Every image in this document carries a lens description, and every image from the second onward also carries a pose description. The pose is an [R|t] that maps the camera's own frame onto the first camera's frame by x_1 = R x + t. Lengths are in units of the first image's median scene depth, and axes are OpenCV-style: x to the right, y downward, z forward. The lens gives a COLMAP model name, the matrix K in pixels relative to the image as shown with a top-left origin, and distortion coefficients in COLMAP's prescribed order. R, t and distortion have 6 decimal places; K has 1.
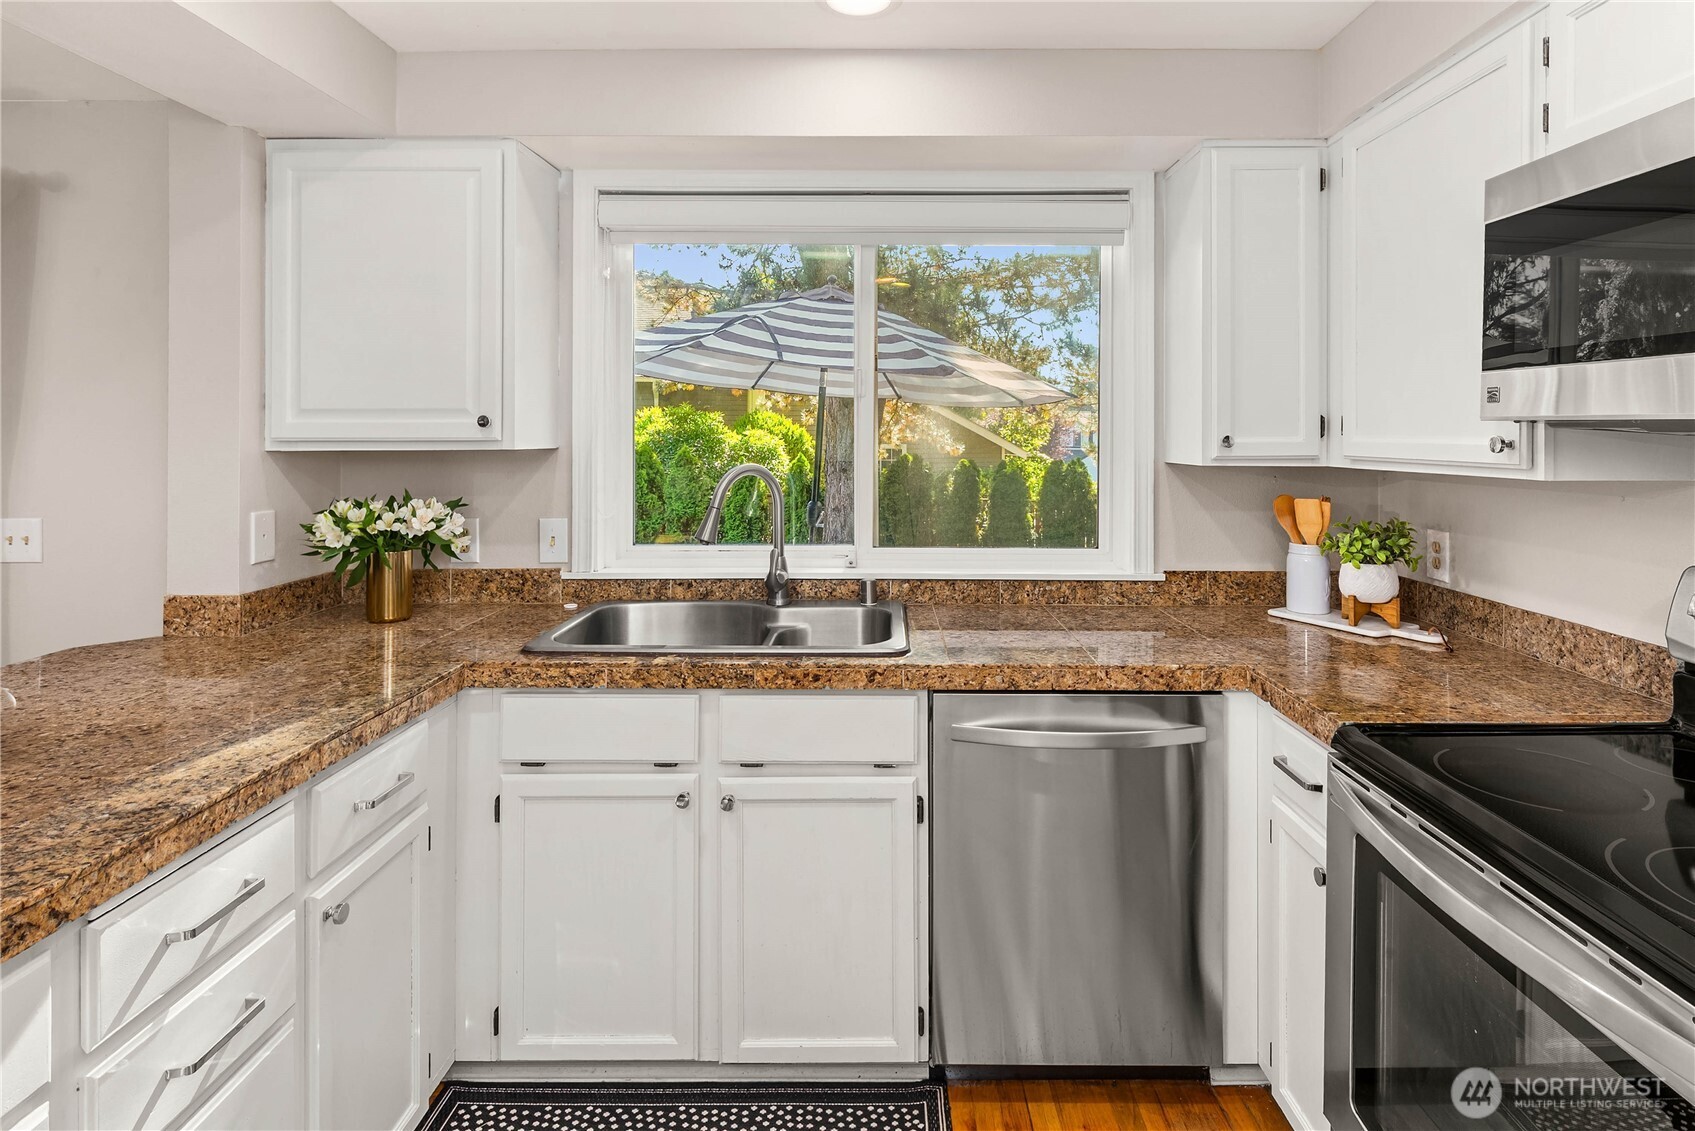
lens RADIAL K [[851.0, 0, 872.7], [0, 851.0, 439.3], [0, 0, 1]] dist [0.003760, -0.000692]
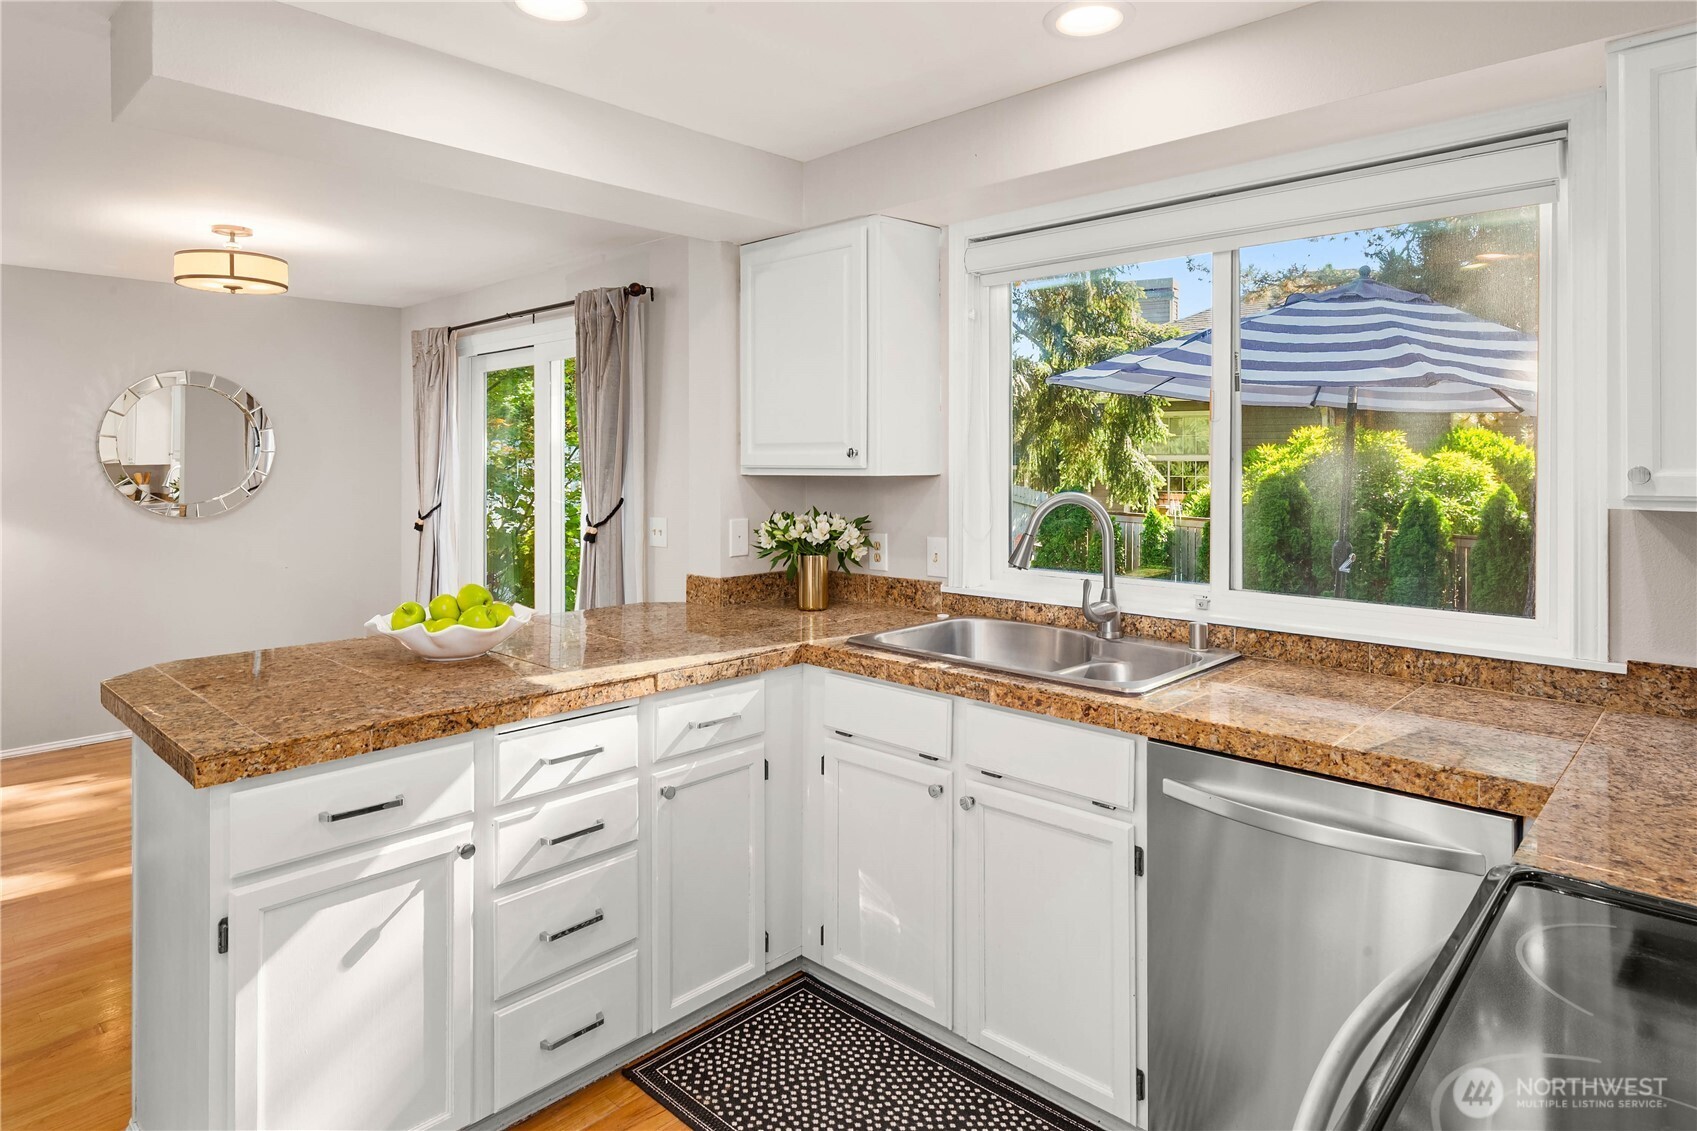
lens RADIAL K [[953.9, 0, 889.6], [0, 953.9, 463.7], [0, 0, 1]] dist [0.002447, 0.000887]
pose [[0.745455, 0.002520, -0.666551, 0.488964], [-0.002100, 0.999997, 0.001431, -0.006976], [0.666552, 0.000333, 0.745458, 0.021303]]
